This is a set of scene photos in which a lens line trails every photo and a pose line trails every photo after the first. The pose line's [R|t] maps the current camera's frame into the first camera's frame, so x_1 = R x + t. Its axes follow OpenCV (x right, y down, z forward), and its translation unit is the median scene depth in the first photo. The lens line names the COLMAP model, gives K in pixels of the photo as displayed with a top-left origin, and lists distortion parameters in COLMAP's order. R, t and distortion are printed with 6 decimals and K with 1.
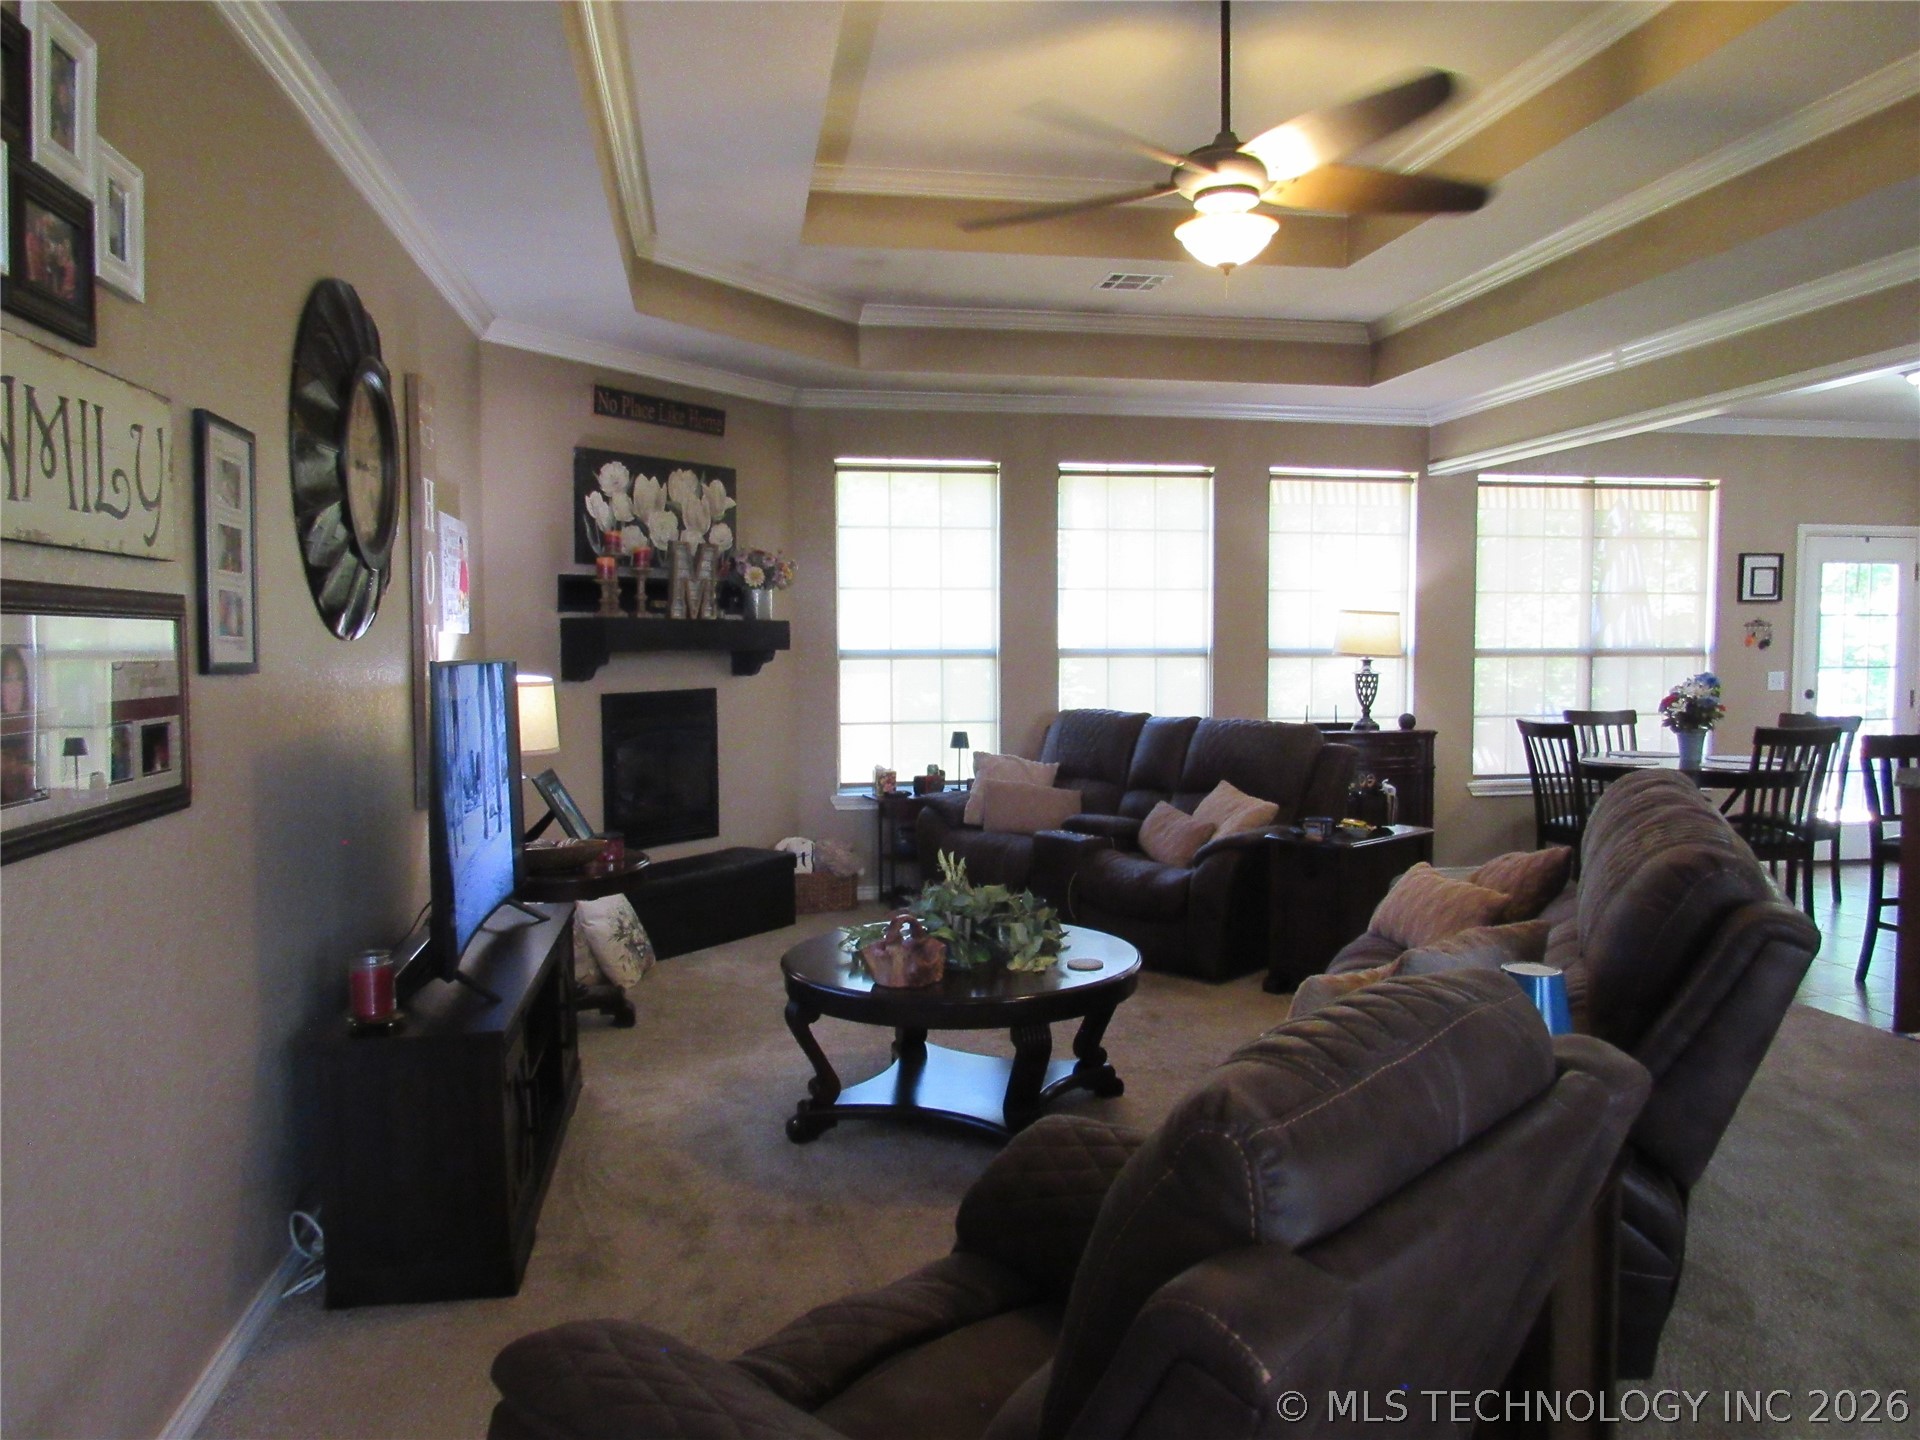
lens RADIAL K [[1370.4, 0, 955.4], [0, 1370.4, 724.9], [0, 0, 1]] dist [-0.027205, 0.001210]
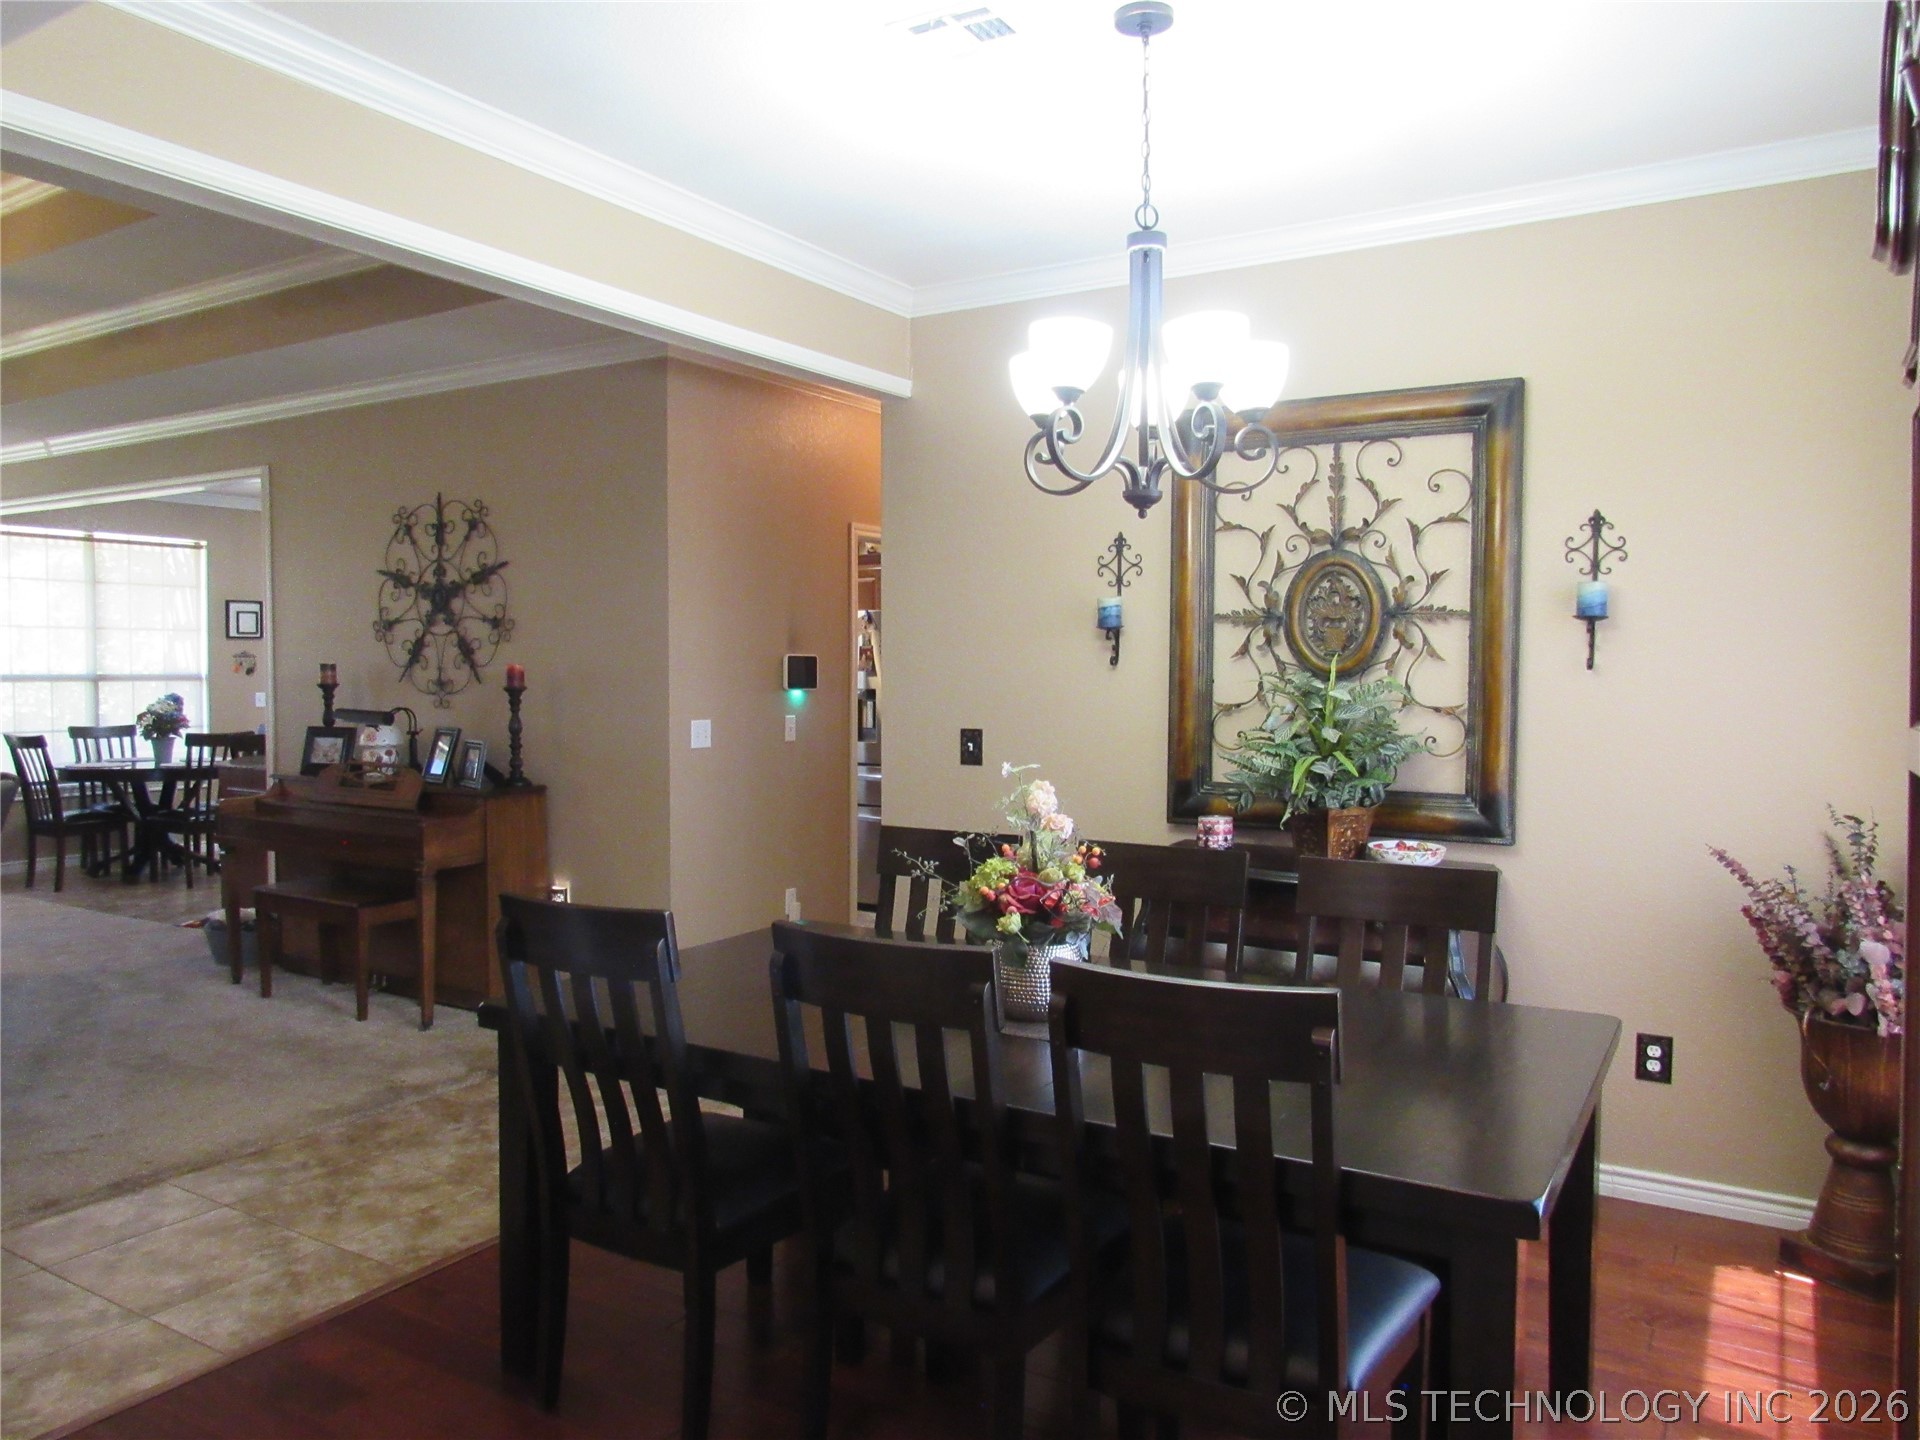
lens RADIAL K [[1370.4, 0, 963.0], [0, 1370.4, 723.2], [0, 0, 1]] dist [-0.027205, 0.001210]
pose [[0.650599, -0.022306, 0.759094, 0.056003], [0.036580, 0.999329, -0.001986, 0.017762], [-0.758540, 0.029060, 0.650978, -0.364741]]
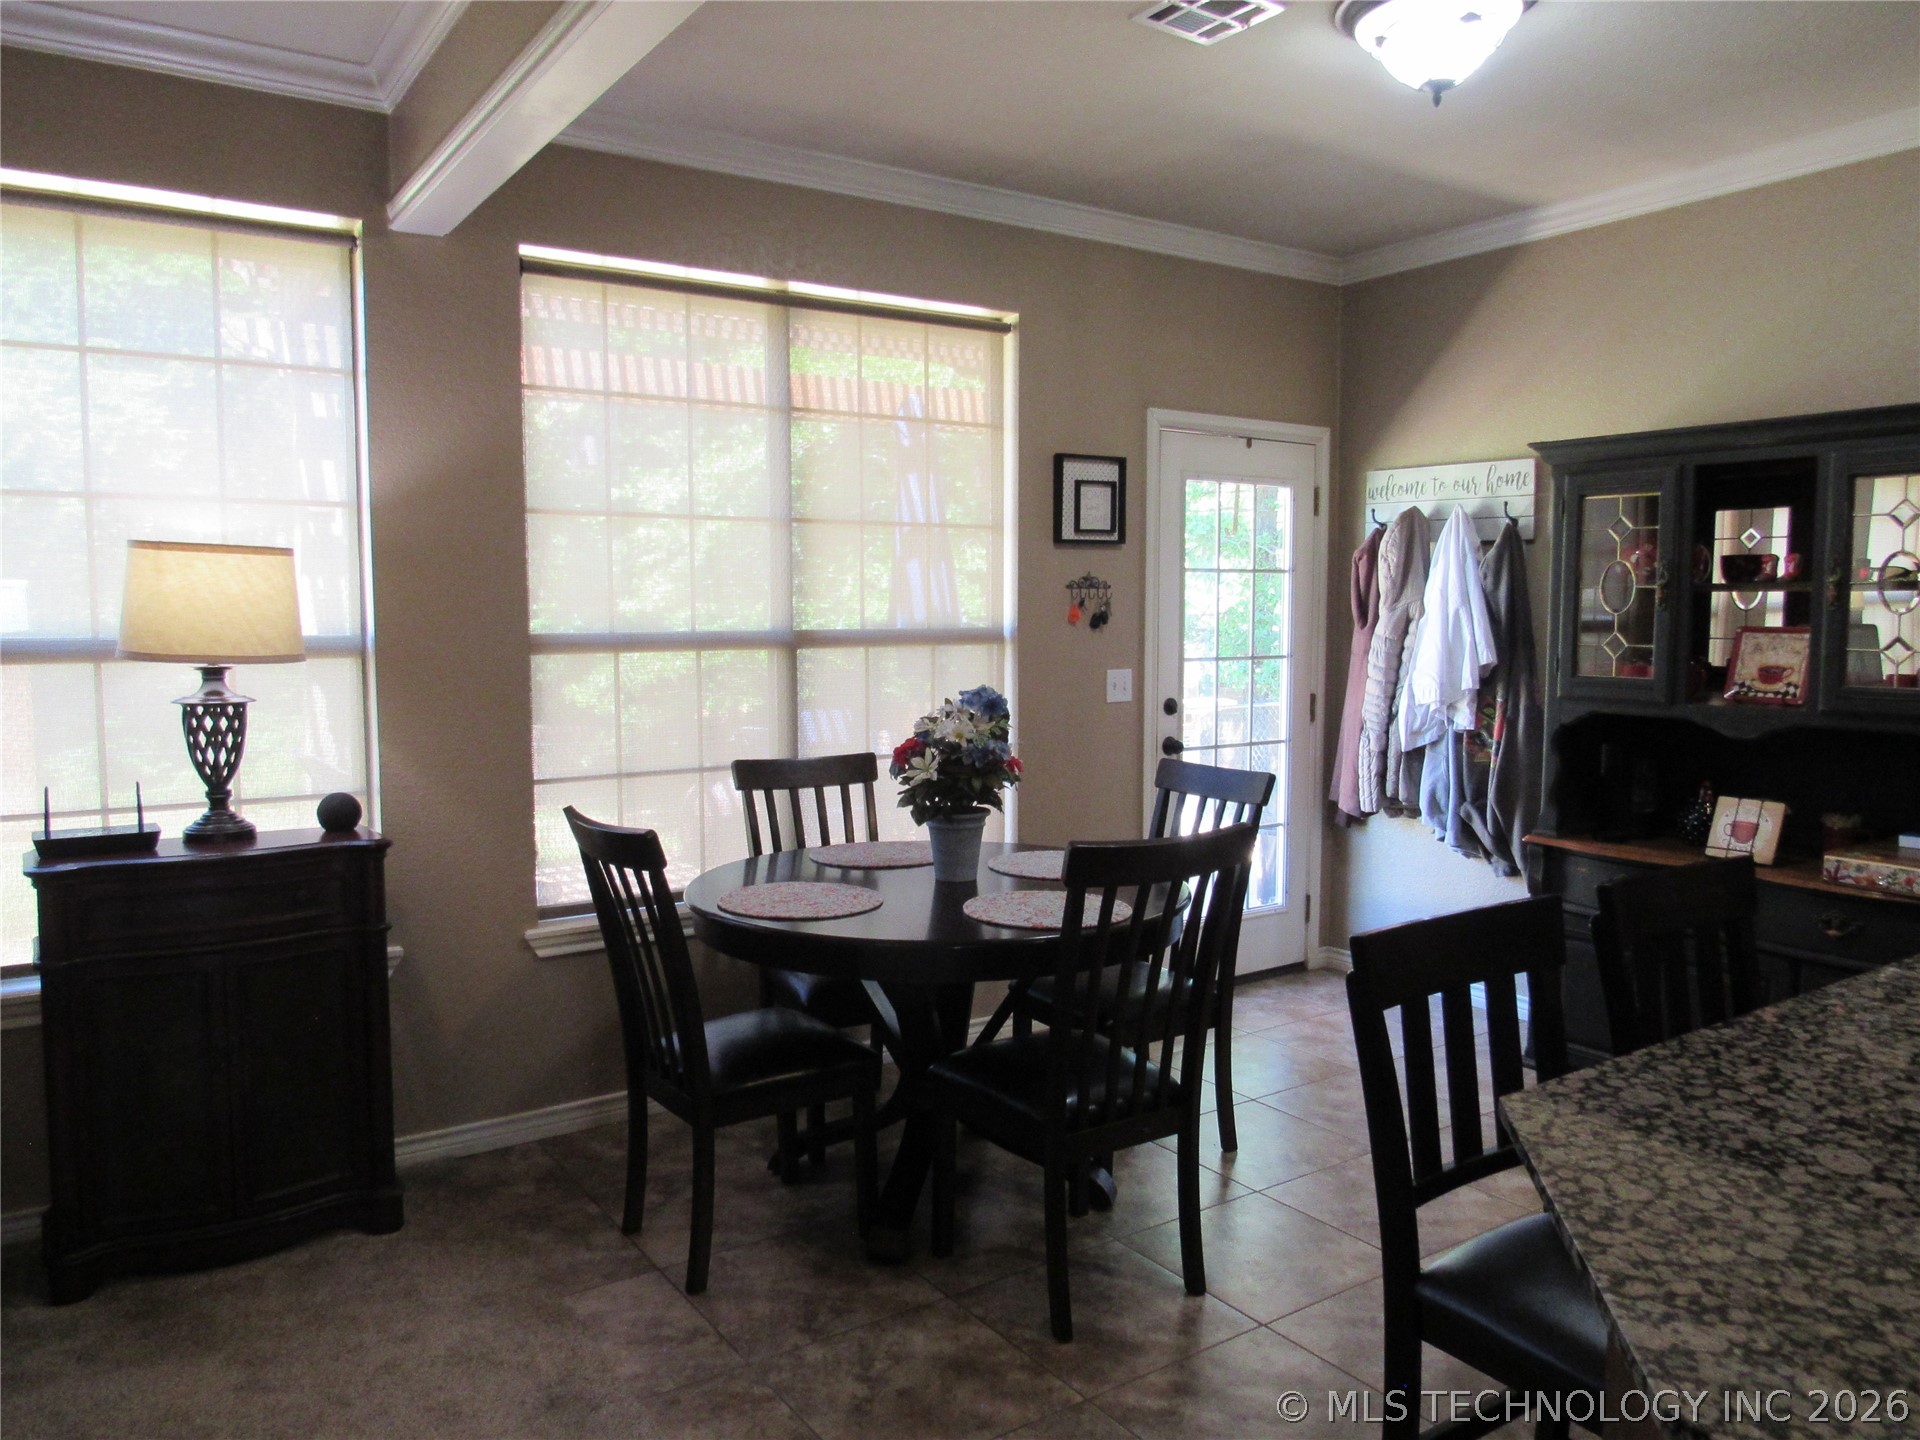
lens RADIAL K [[1370.4, 0, 957.0], [0, 1370.4, 718.7], [0, 0, 1]] dist [-0.027205, 0.001210]
pose [[0.912333, -0.032370, 0.408168, 0.320867], [0.025273, 0.999421, 0.022772, -0.034501], [-0.408669, -0.010460, 0.912623, 0.524631]]
